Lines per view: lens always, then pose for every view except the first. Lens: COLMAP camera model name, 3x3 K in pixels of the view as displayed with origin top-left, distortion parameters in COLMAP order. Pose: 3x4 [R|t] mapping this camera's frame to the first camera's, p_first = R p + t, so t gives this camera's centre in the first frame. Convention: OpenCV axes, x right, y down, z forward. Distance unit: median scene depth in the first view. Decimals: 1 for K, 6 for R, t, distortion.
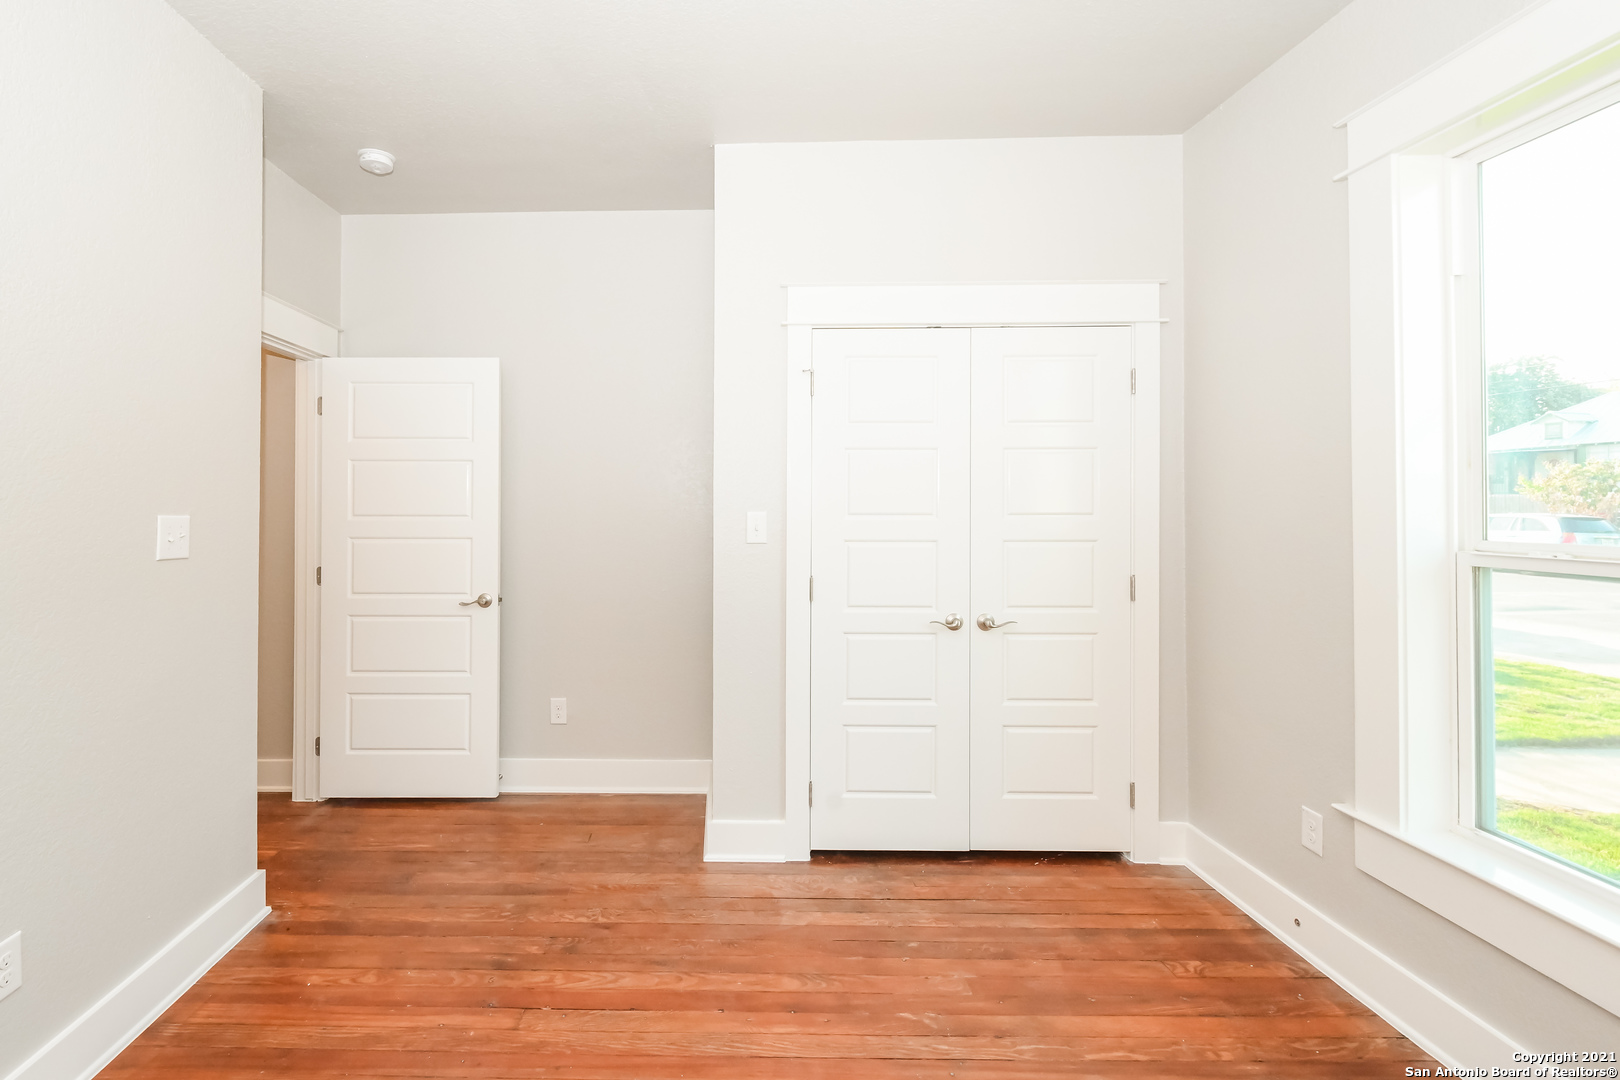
lens RADIAL K [[742.6, 0, 809.9], [0, 742.6, 497.4], [0, 0, 1]] dist [-0.000193, -0.001019]
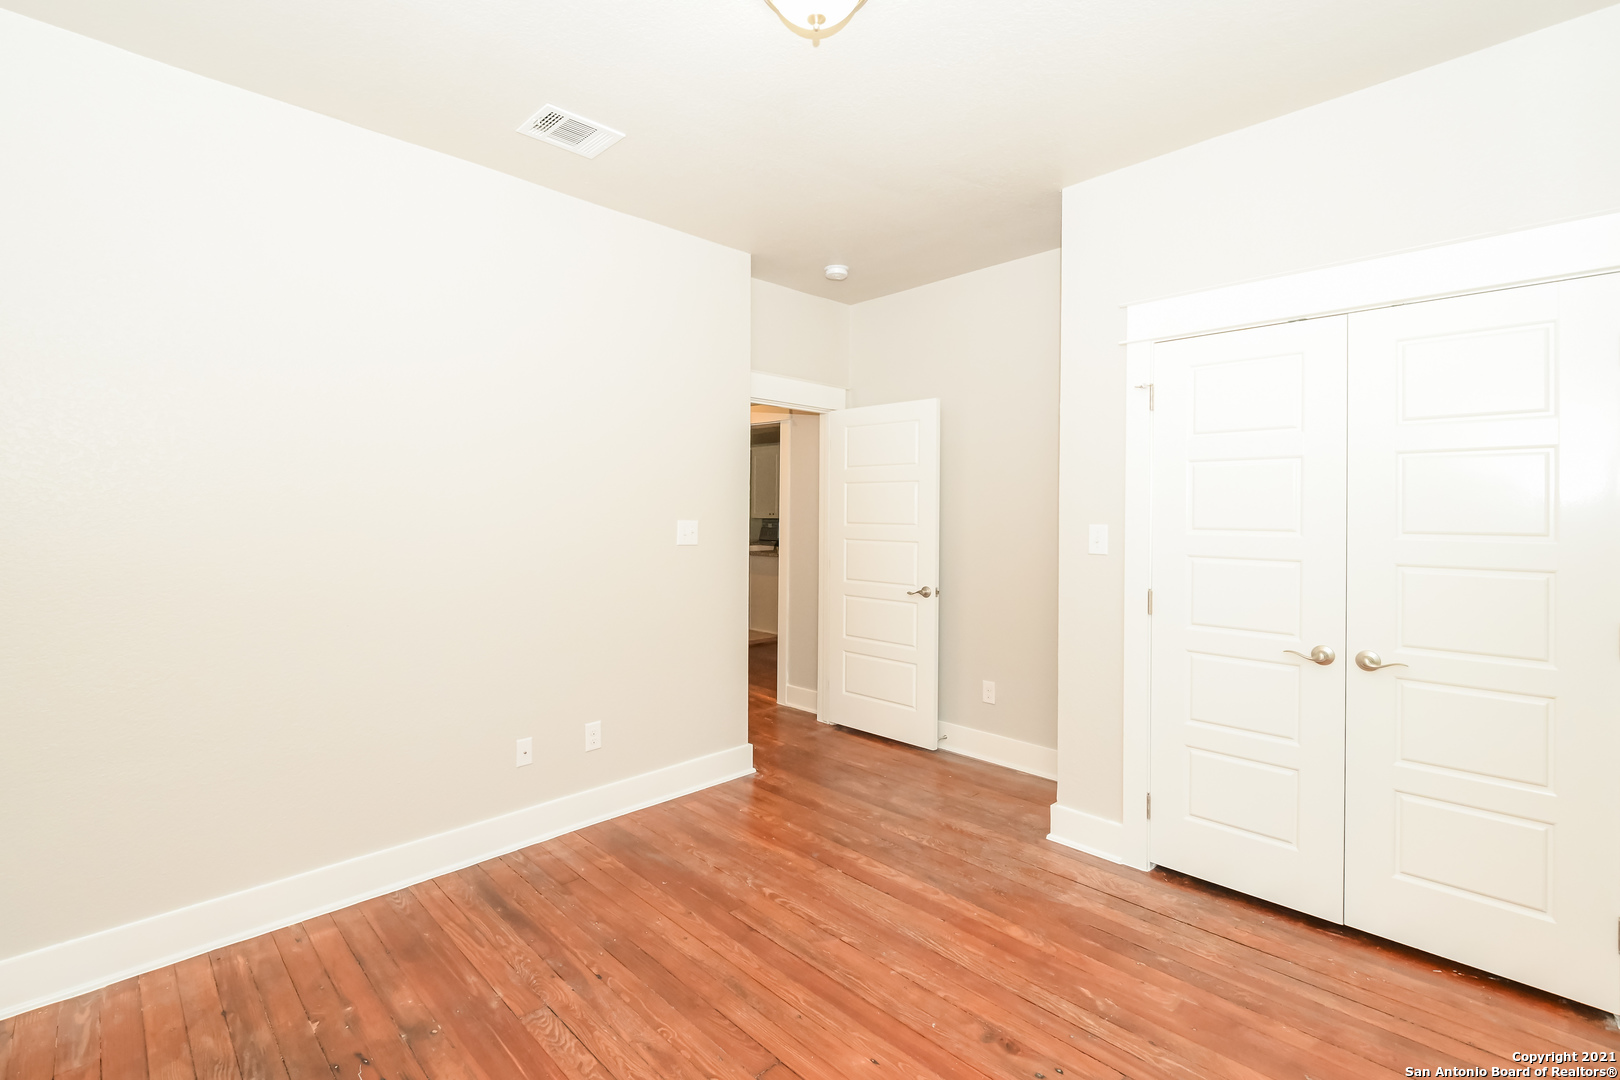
lens RADIAL K [[713.2, 0, 810.9], [0, 713.2, 510.1], [0, 0, 1]] dist [-0.001092, -0.004322]
pose [[0.724282, 0.003098, -0.689496, 0.336551], [-0.003282, 0.999994, 0.001046, -0.001163], [0.689496, 0.001505, 0.724288, -0.015951]]
